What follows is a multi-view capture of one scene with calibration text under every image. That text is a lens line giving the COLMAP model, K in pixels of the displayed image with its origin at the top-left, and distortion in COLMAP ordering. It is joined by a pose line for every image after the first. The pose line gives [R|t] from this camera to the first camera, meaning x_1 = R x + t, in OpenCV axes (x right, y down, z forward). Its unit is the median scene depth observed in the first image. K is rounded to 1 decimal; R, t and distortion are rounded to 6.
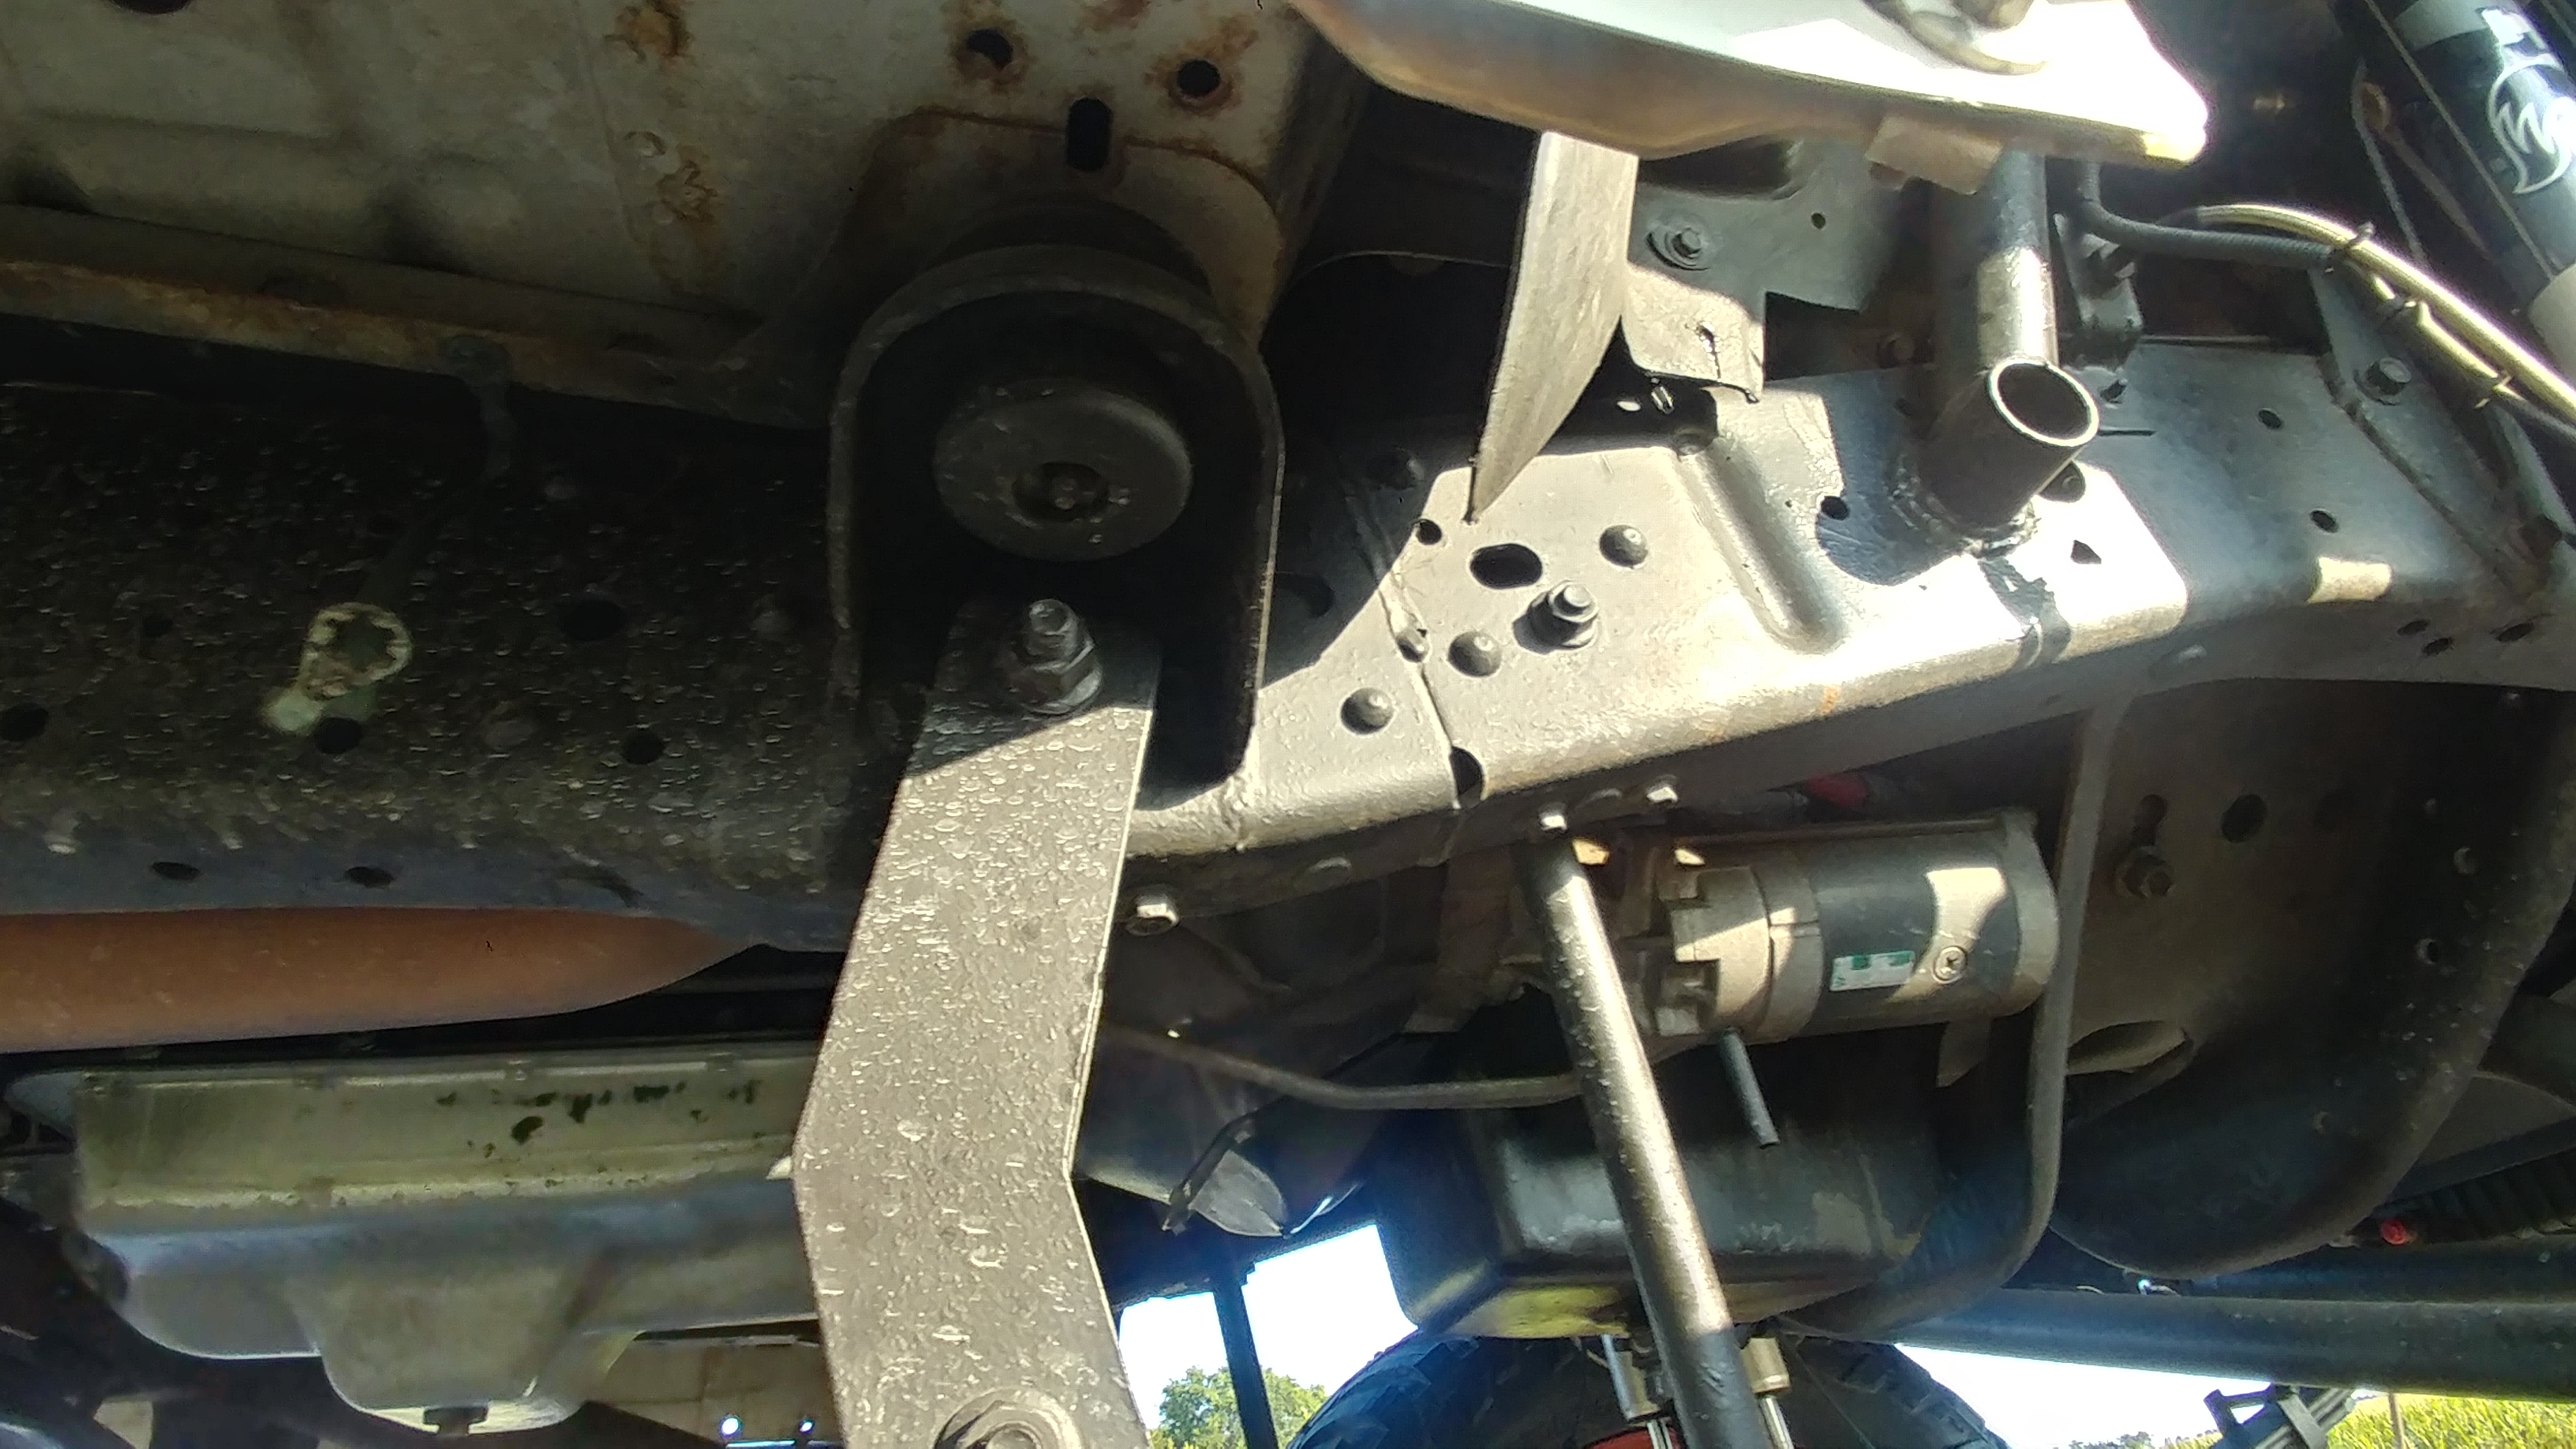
lens RADIAL K [[1501.7, 0, 1288.0], [0, 1501.7, 724.5], [0, 0, 1]] dist [0.001351, -0.033943]
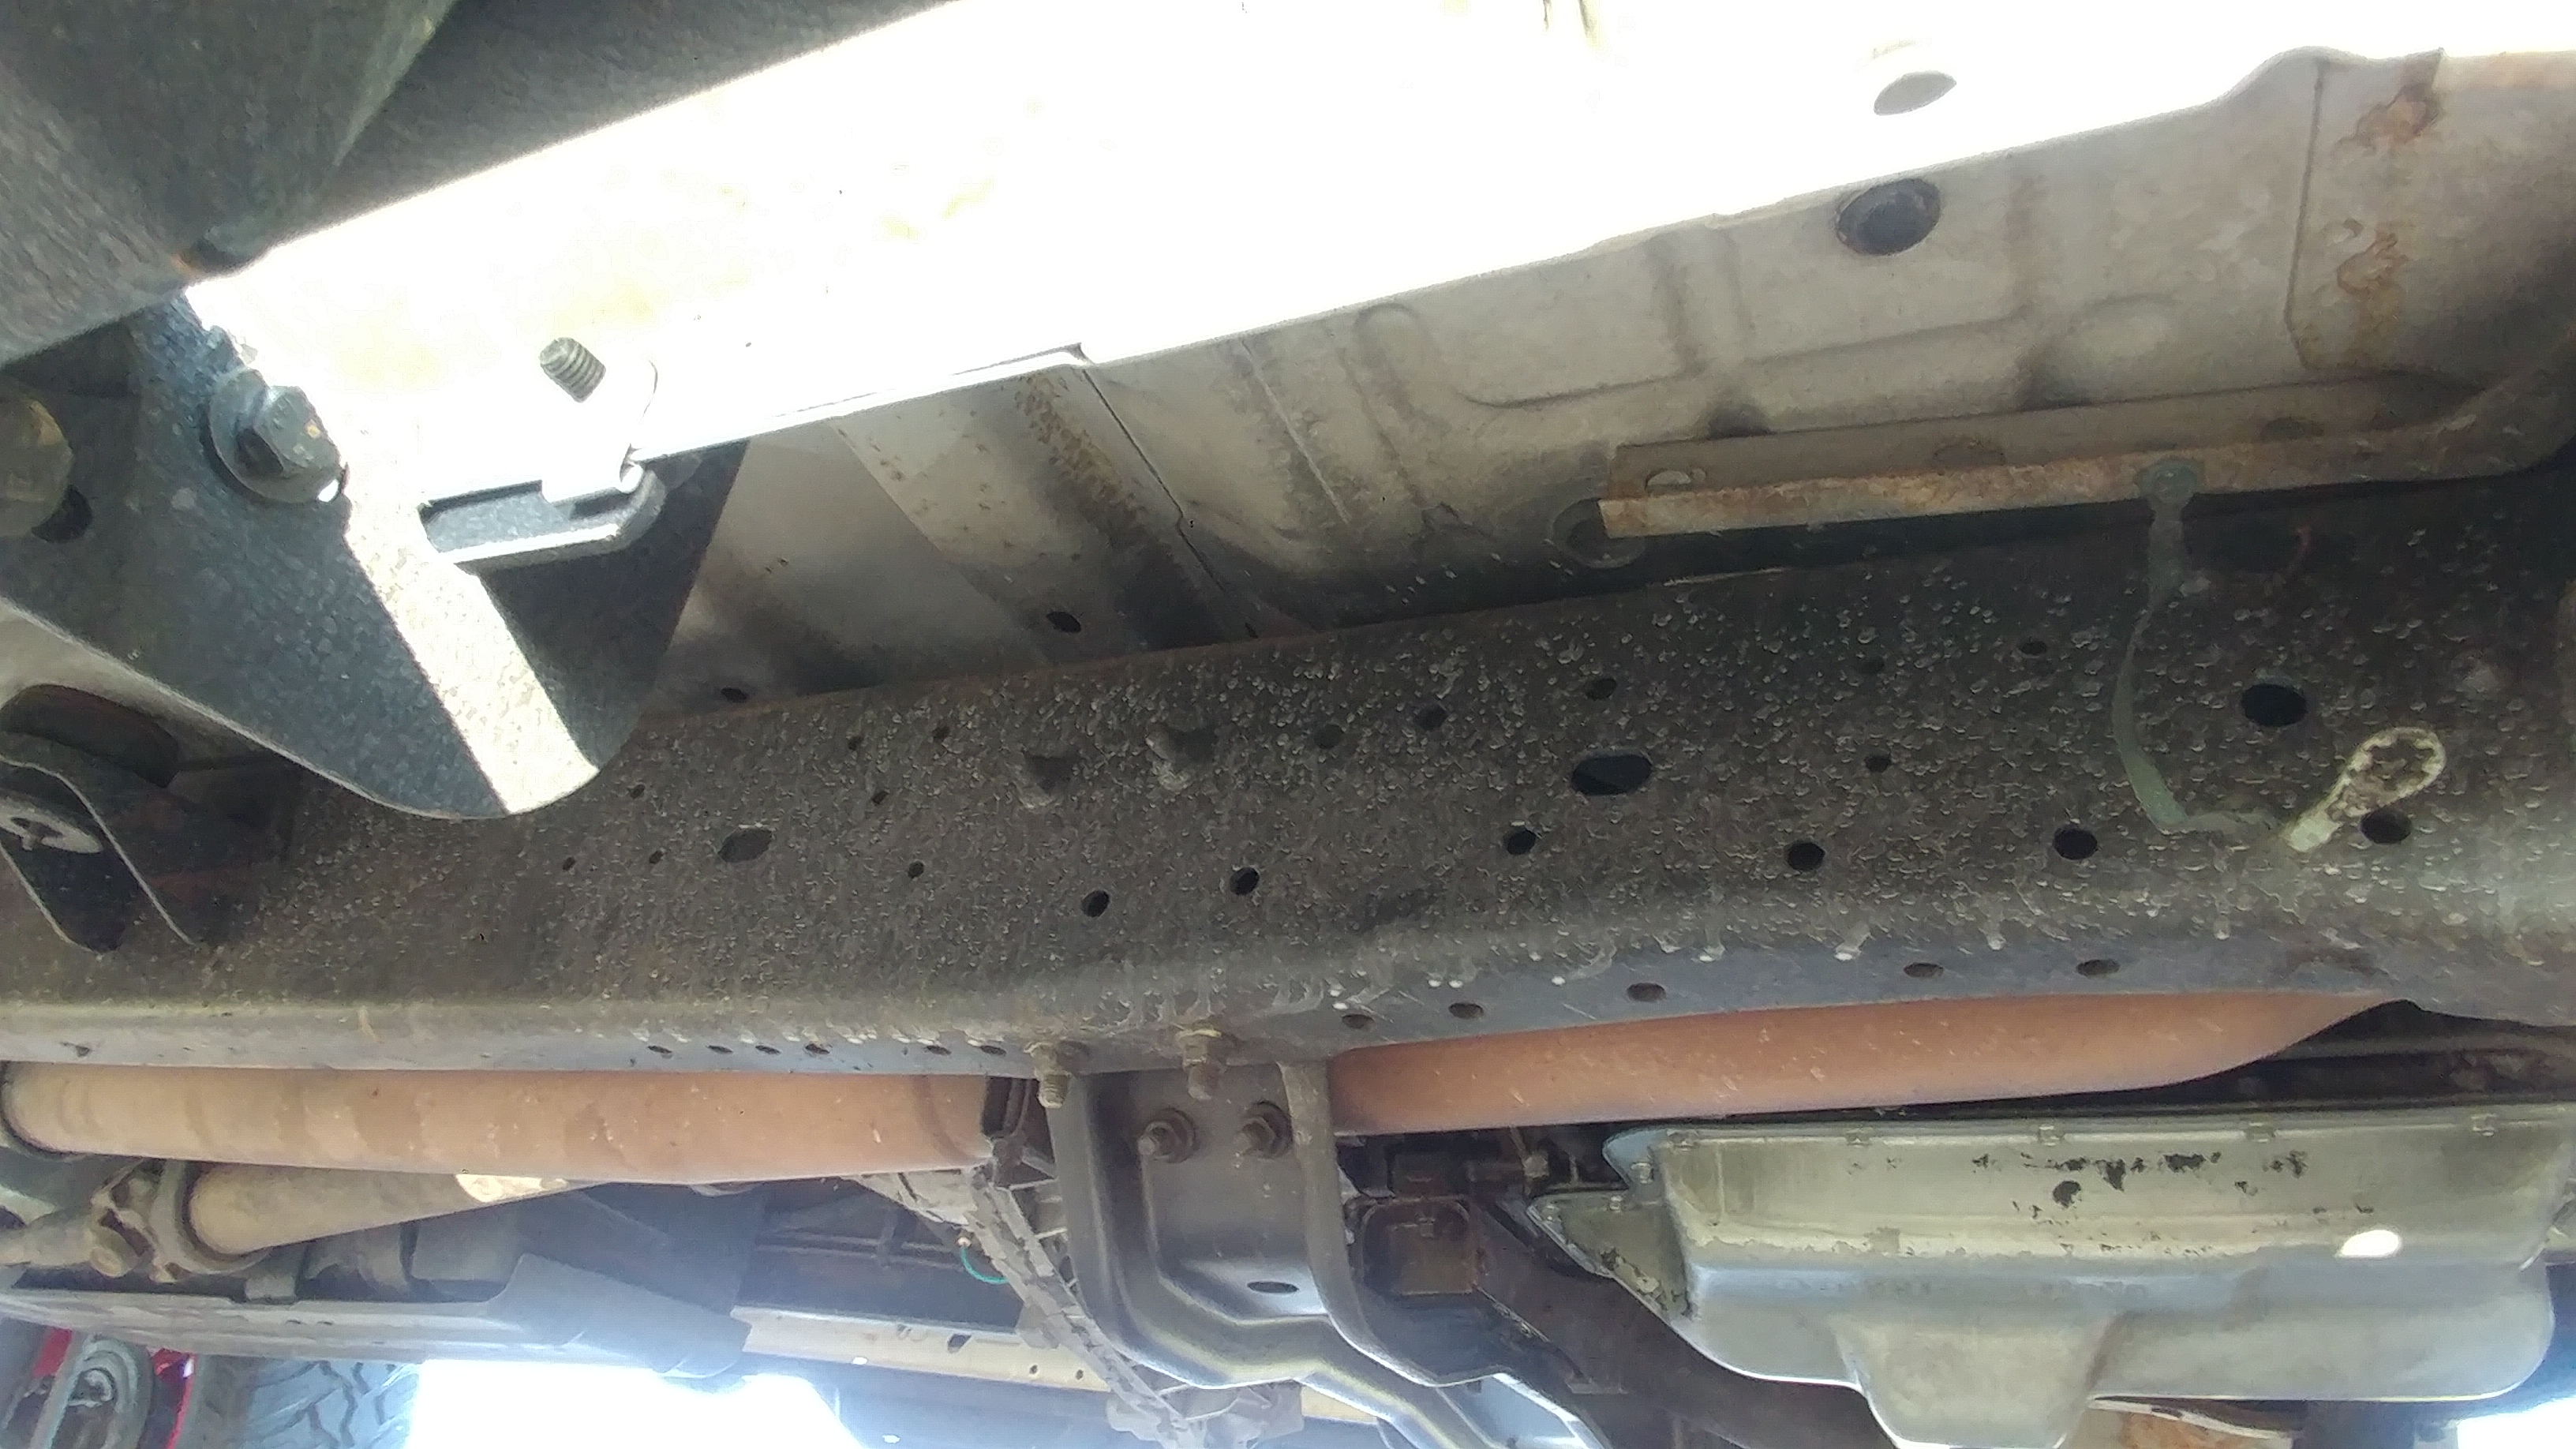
lens RADIAL K [[1465.1, 0, 1288.0], [0, 1465.1, 724.5], [0, 0, 1]] dist [-0.002183, -0.034960]
pose [[0.768717, -0.132147, -0.625789, -0.365341], [0.112444, 0.991106, -0.071165, -0.061775], [0.629628, -0.015661, 0.776739, -0.183917]]
